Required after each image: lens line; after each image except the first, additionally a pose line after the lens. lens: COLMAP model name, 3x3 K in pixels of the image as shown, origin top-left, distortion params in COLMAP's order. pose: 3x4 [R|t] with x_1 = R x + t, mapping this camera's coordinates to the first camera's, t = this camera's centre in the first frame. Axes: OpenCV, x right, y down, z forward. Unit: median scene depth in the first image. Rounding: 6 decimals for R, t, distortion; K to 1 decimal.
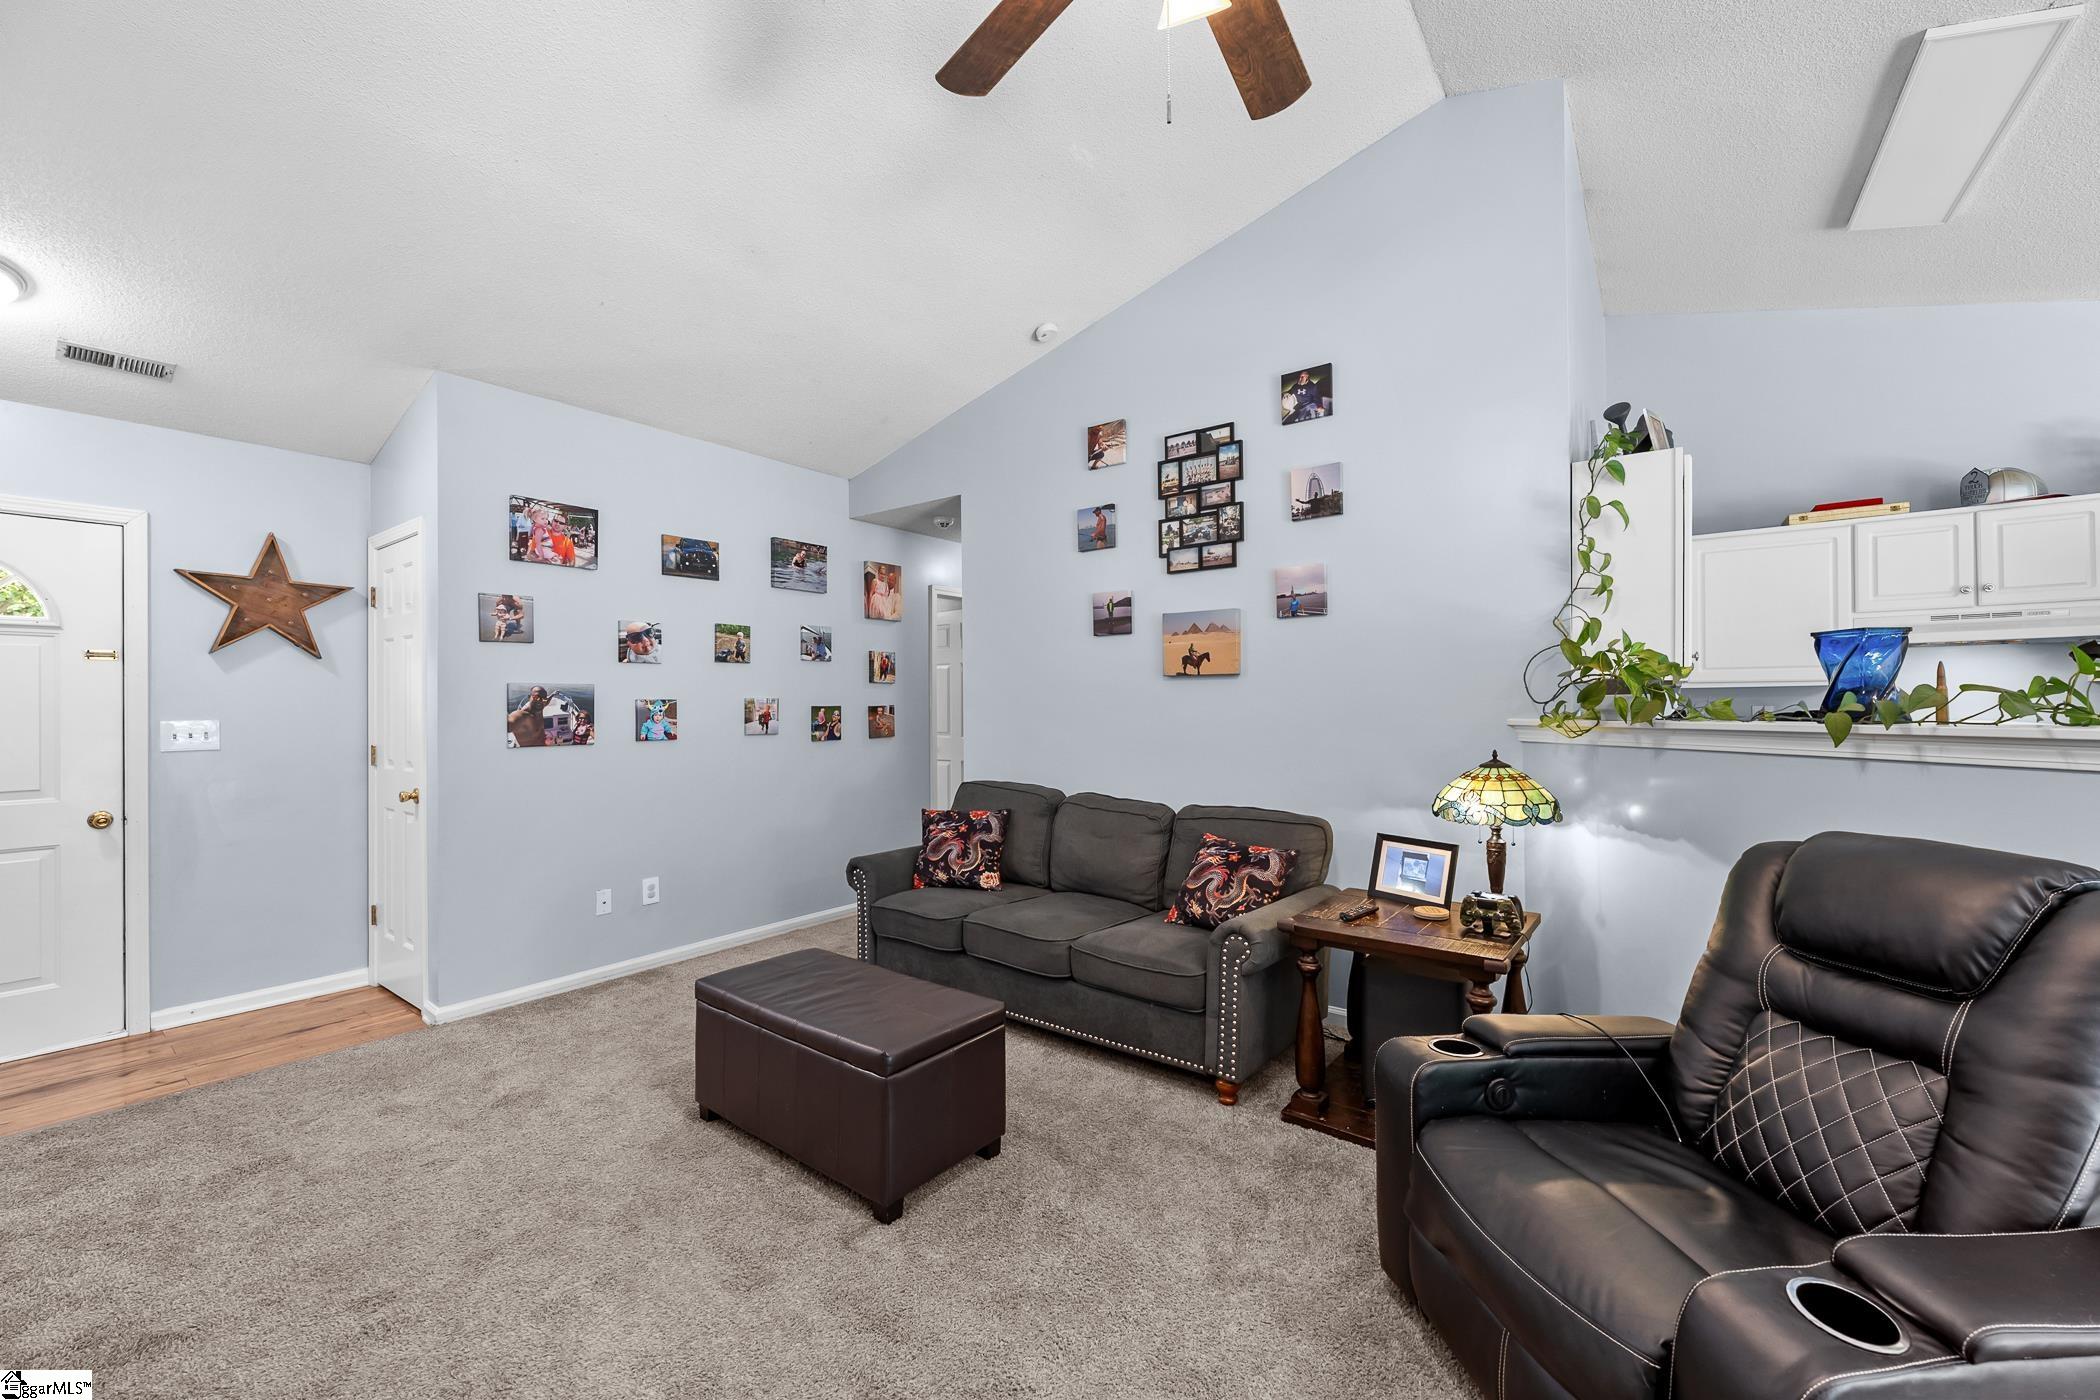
lens RADIAL K [[826.3, 0, 1041.3], [0, 826.3, 701.5], [0, 0, 1]] dist [-0.000547, 0.000146]
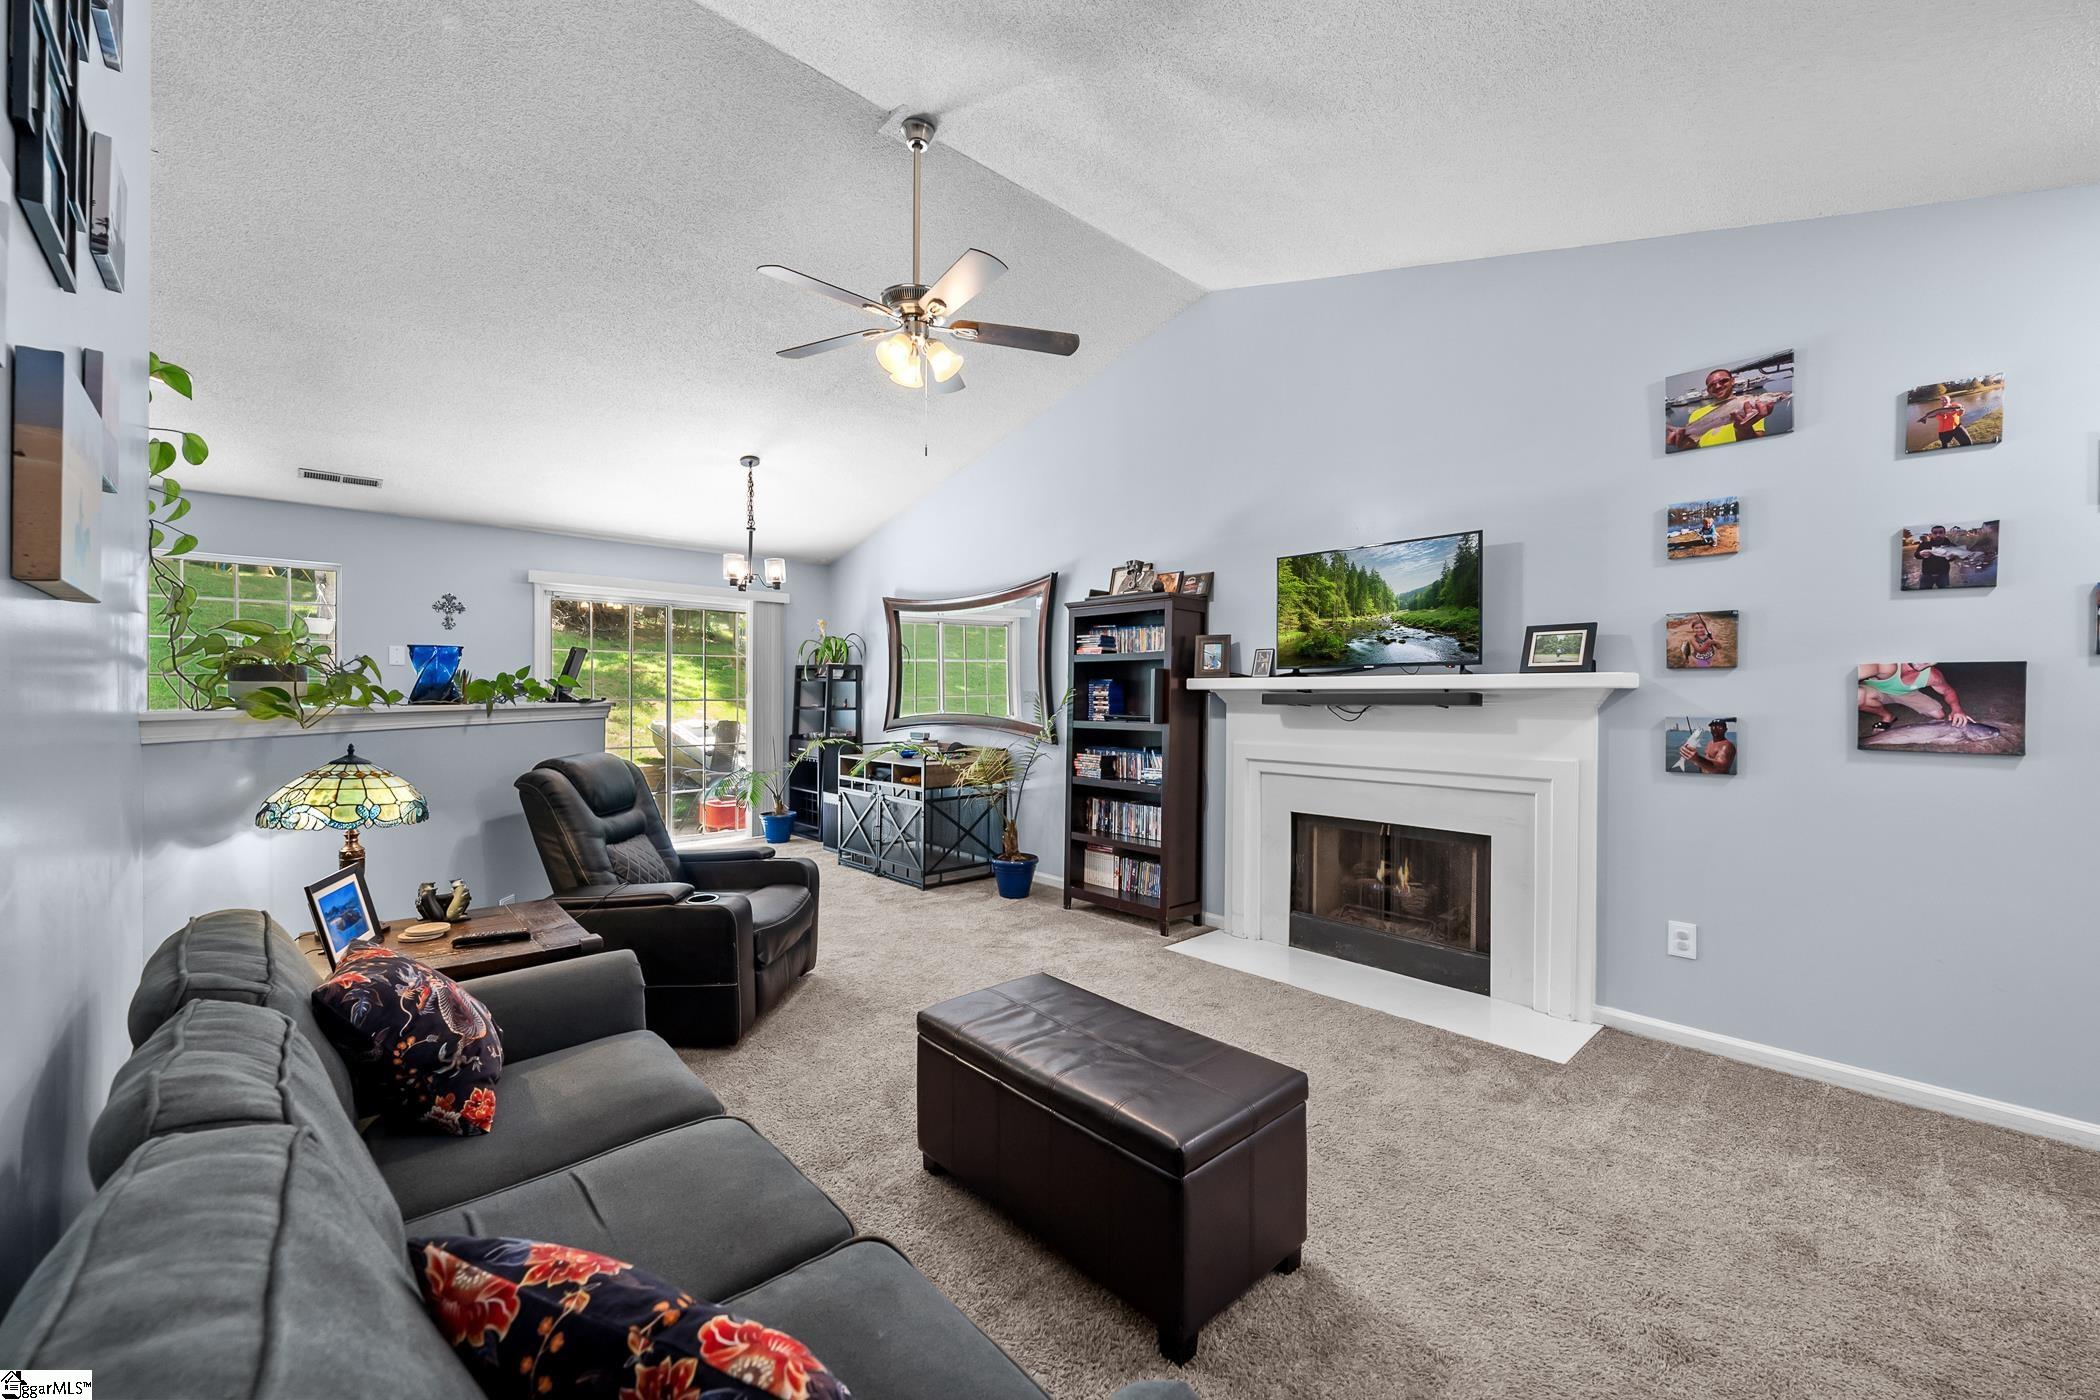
lens RADIAL K [[826.3, 0, 1041.3], [0, 826.3, 701.5], [0, 0, 1]] dist [-0.000547, 0.000146]
pose [[-0.984061, 0.000780, 0.177830, -0.221690], [0.001189, 0.999997, 0.002195, 0.009375], [-0.177828, 0.002371, -0.984059, 1.216985]]
